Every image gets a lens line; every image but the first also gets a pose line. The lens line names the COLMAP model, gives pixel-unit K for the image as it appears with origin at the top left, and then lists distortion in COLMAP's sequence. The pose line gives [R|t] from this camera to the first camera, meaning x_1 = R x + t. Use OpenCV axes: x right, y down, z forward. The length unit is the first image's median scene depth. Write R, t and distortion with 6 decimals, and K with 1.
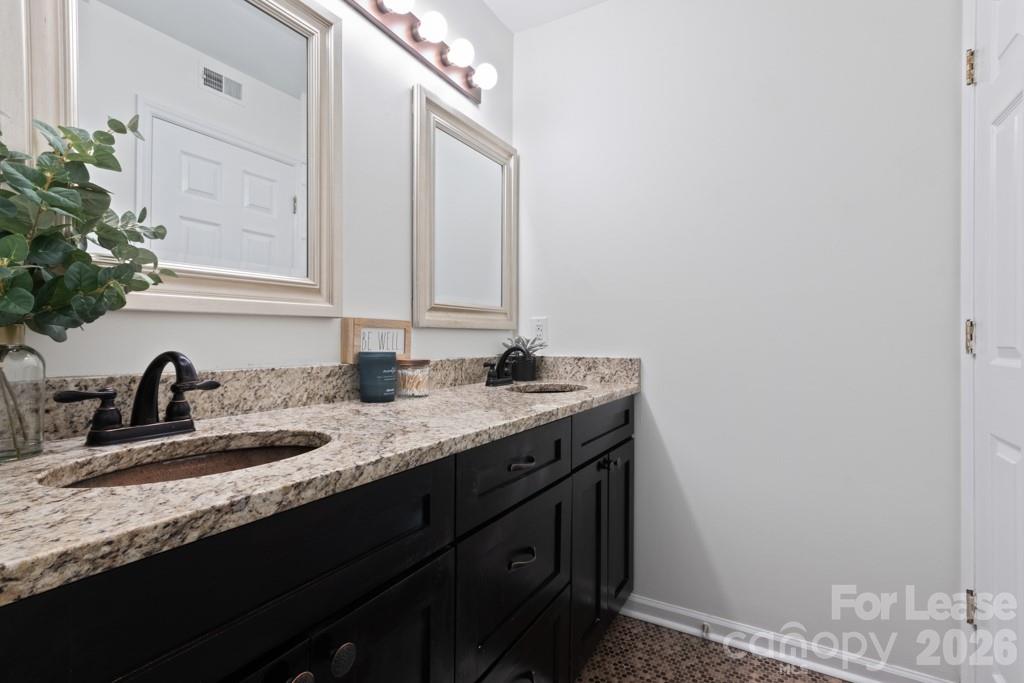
lens RADIAL K [[486.1, 0, 508.6], [0, 486.1, 338.4], [0, 0, 1]] dist [0.000451, 0.000114]
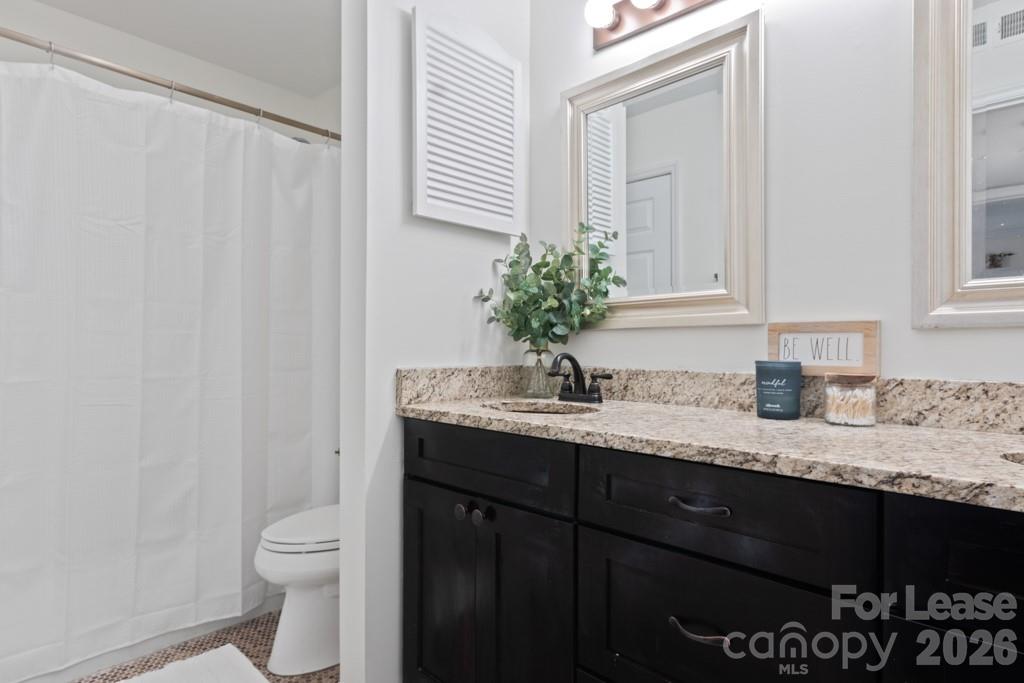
lens RADIAL K [[529.9, 0, 509.9], [0, 529.9, 346.8], [0, 0, 1]] dist [0.012047, 0.001403]
pose [[-0.223013, -0.006834, -0.974792, 0.913077], [-0.003417, 0.999975, -0.006229, 0.011657], [0.974809, 0.001941, -0.223031, 0.894453]]
